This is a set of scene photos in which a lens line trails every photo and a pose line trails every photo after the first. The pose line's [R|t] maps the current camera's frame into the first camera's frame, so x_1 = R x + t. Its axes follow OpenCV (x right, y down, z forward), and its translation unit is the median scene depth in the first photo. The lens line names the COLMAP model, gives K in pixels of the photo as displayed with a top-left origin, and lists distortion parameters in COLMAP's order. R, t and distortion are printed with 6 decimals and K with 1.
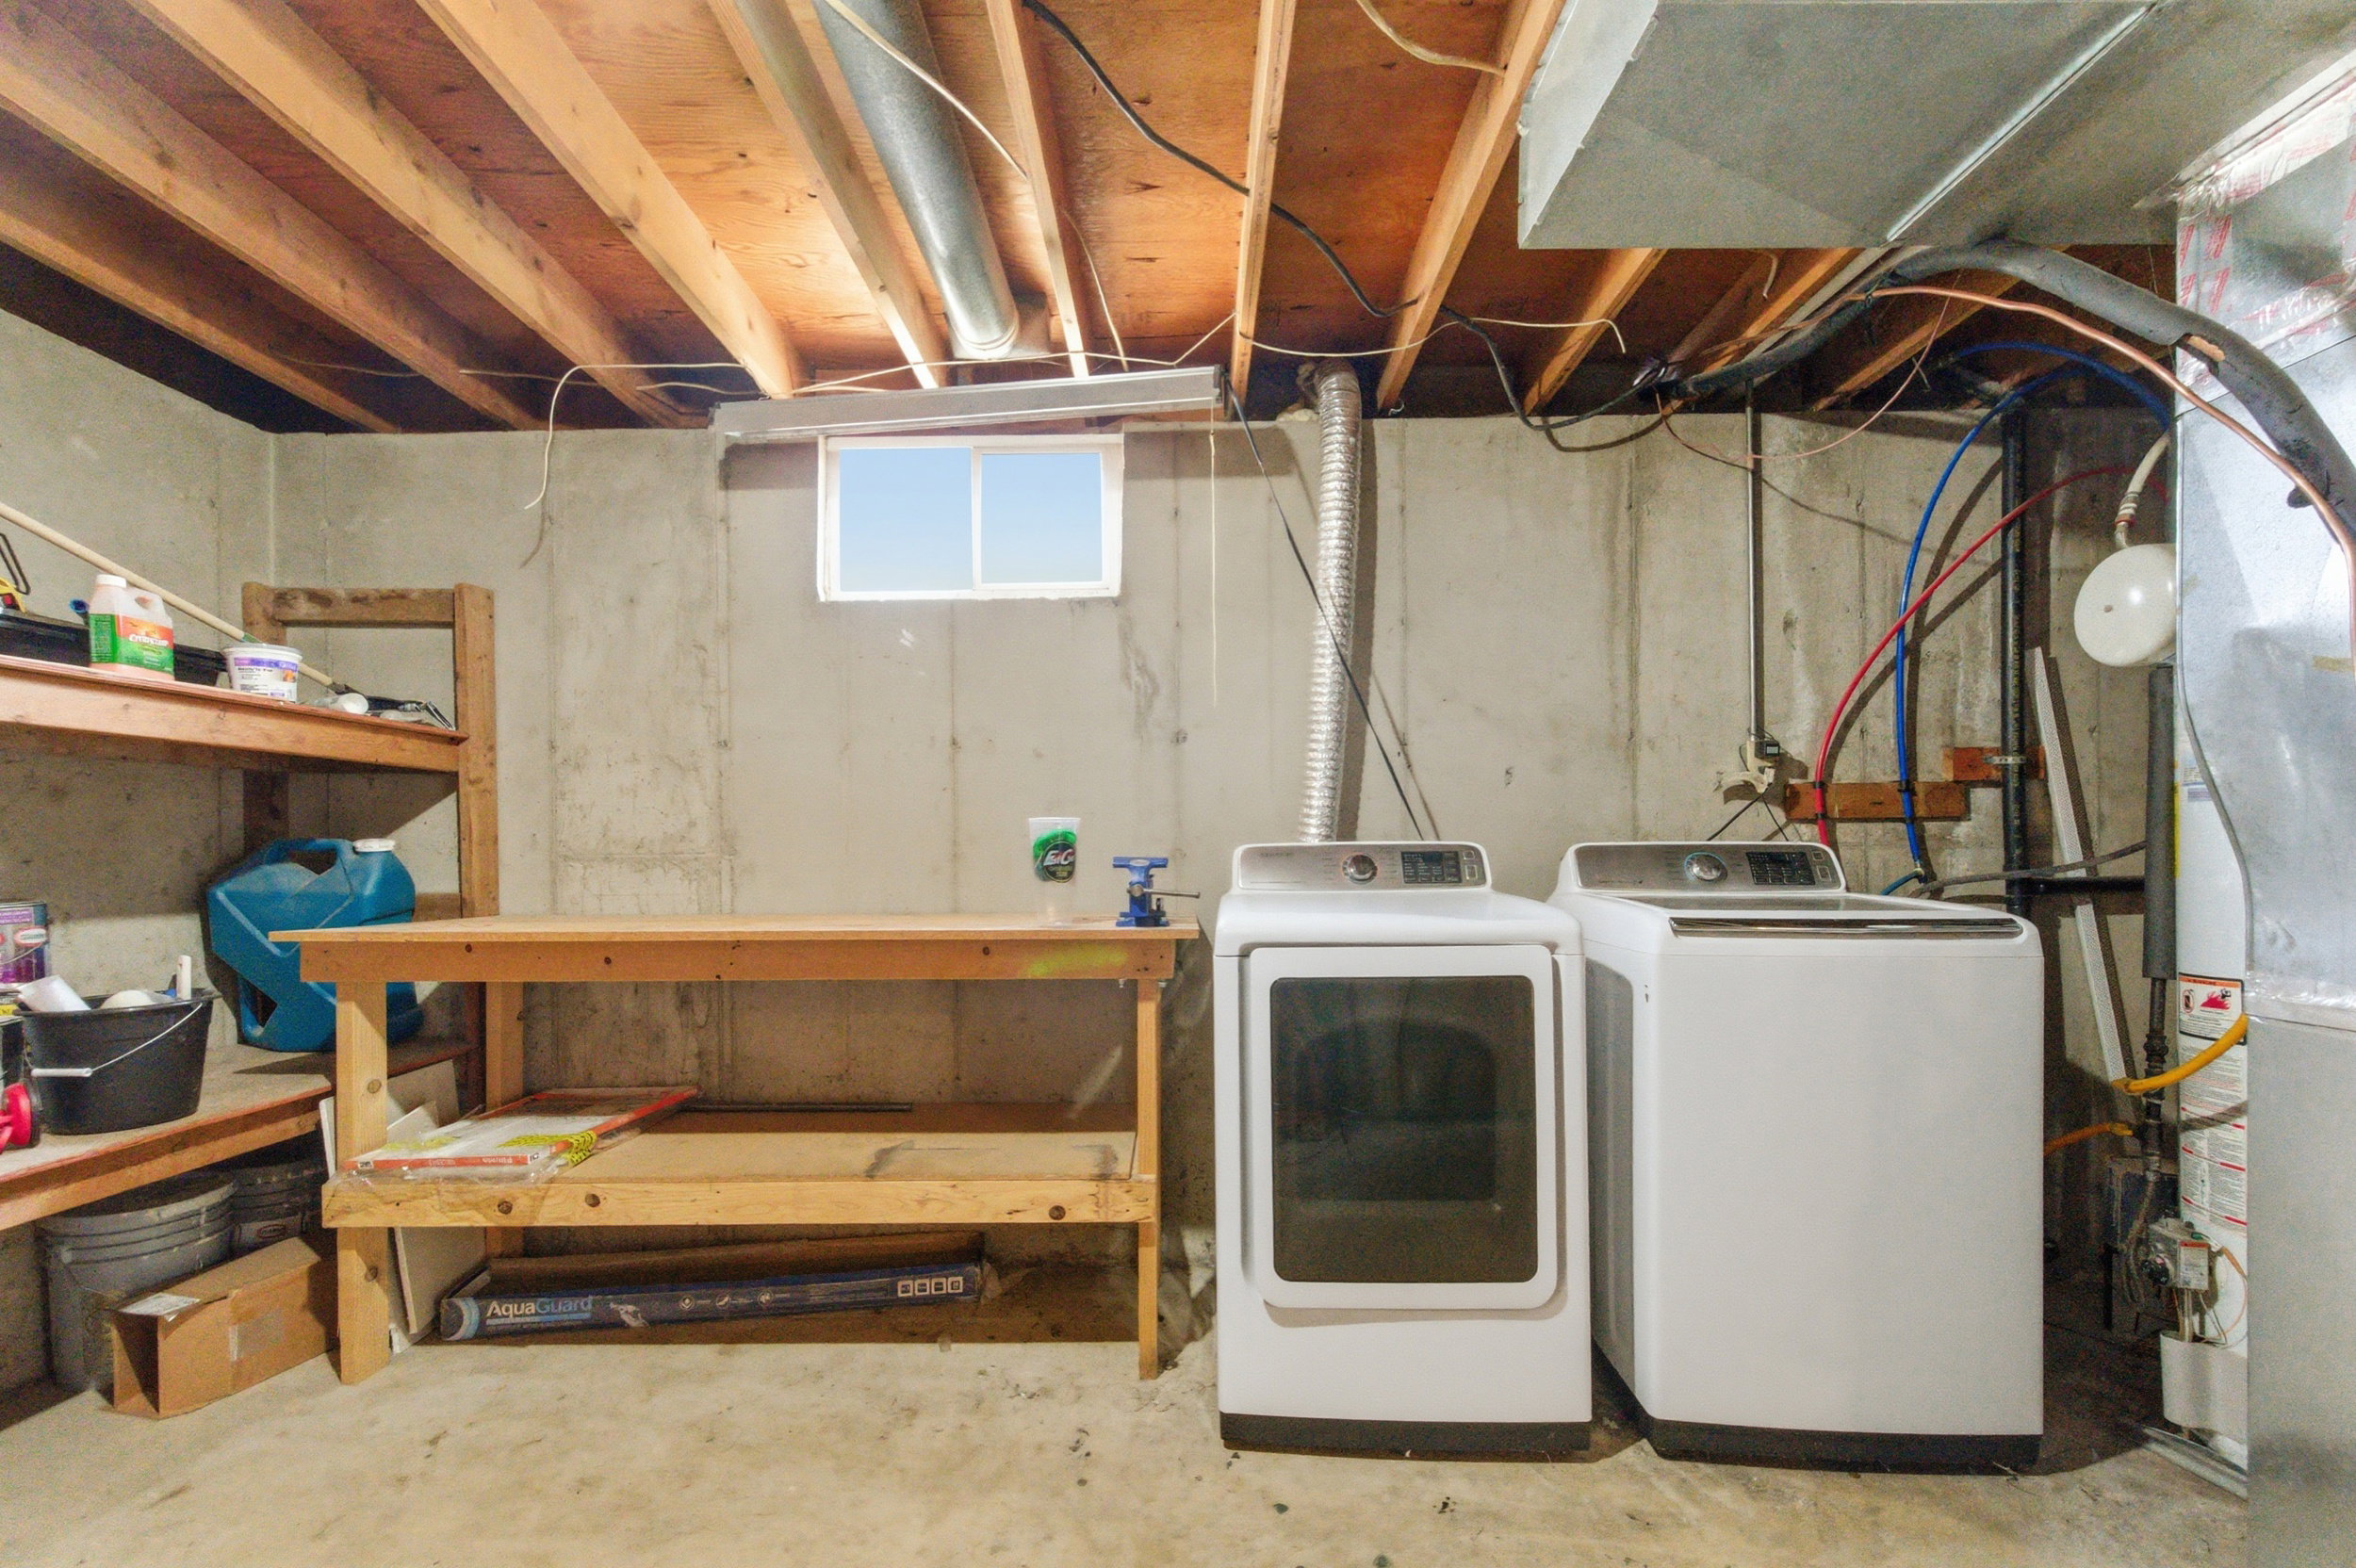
lens RADIAL K [[984.1, 0, 1174.3], [0, 984.1, 870.0], [0, 0, 1]] dist [0.003781, -0.000168]
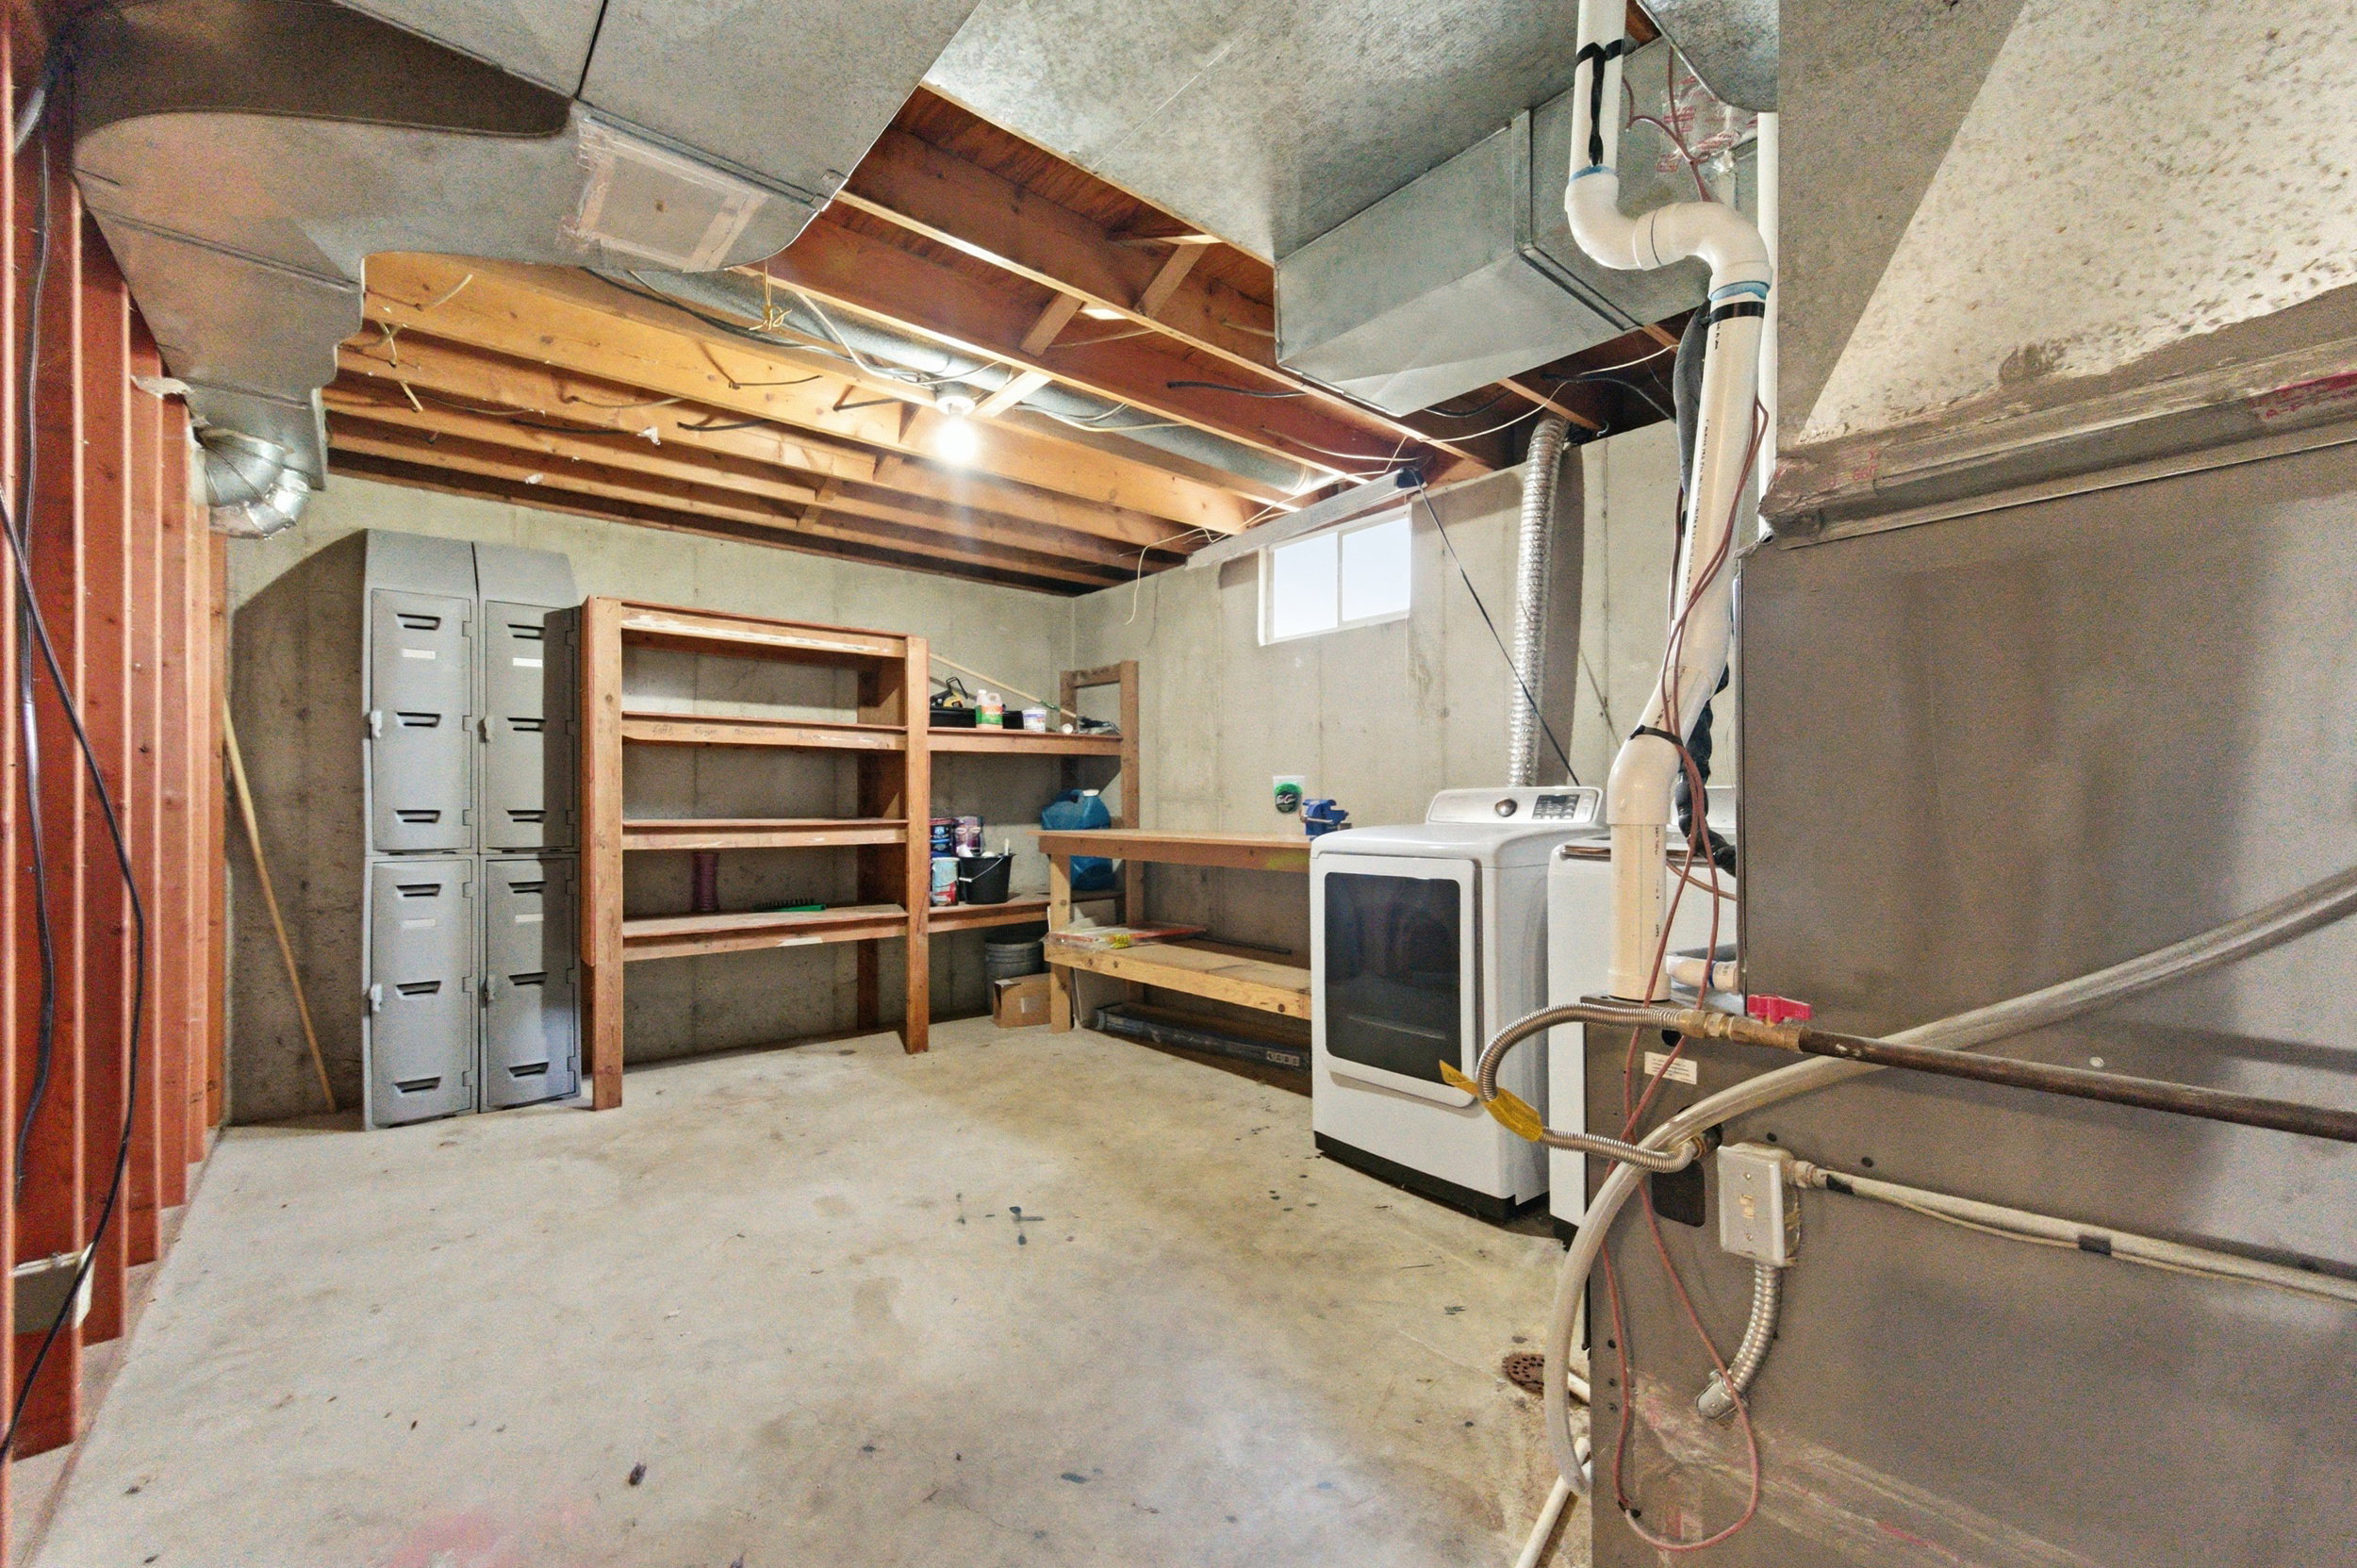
lens RADIAL K [[939.4, 0, 1182.9], [0, 939.4, 806.7], [0, 0, 1]] dist [0.003131, -0.000222]
pose [[0.664714, 0.006822, -0.747067, 0.839191], [-0.005187, 0.999976, 0.004516, -0.006491], [0.747080, 0.000873, 0.664734, -0.180830]]
